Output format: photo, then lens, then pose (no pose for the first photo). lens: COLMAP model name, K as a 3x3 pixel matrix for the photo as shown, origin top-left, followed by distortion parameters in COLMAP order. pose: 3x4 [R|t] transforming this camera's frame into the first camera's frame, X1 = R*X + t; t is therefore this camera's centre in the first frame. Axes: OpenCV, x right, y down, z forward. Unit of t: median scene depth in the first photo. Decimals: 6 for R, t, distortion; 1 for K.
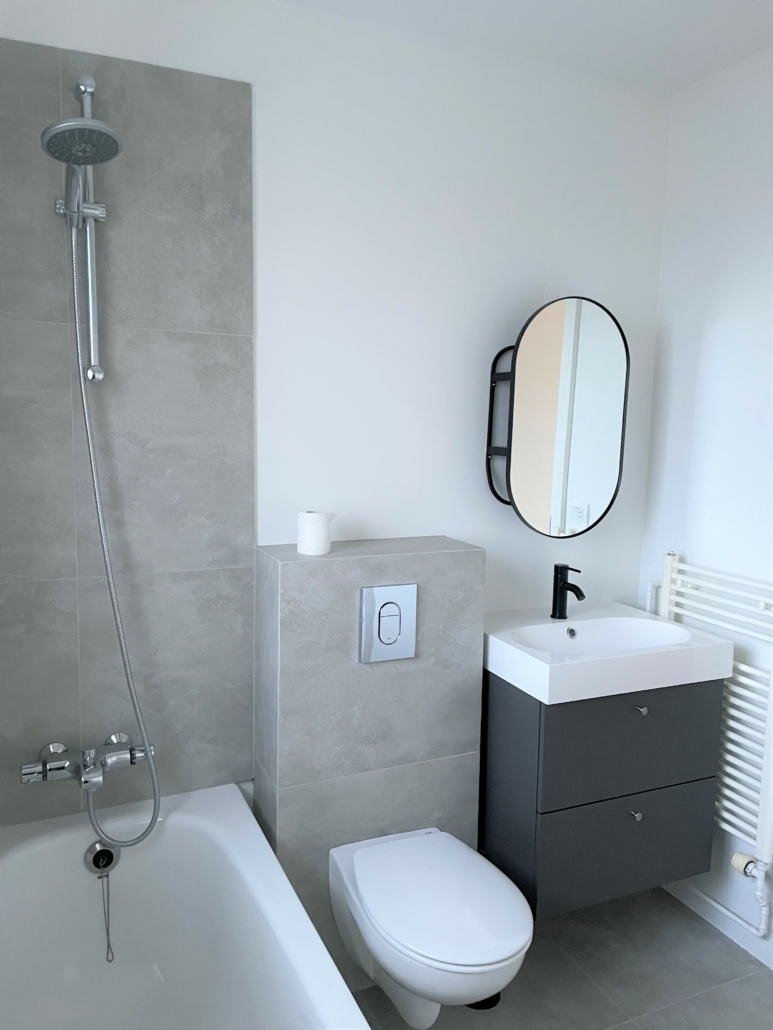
lens RADIAL K [[781.9, 0, 386.0], [0, 781.9, 507.7], [0, 0, 1]] dist [0.080900, -0.096369]
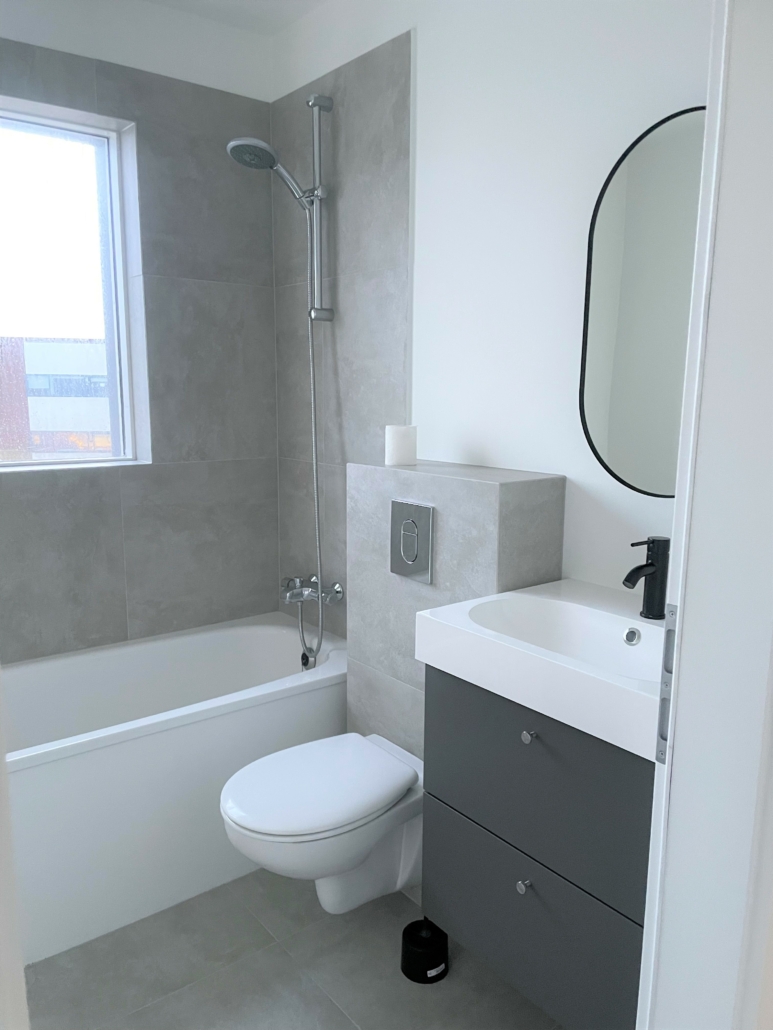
lens RADIAL K [[781.9, 0, 384.8], [0, 781.9, 523.7], [0, 0, 1]] dist [0.080900, -0.096369]
pose [[0.243381, 0.152092, -0.957932, 0.978112], [-0.117725, 0.984960, 0.126473, 0.004740], [0.962760, 0.081991, 0.257625, 0.738801]]
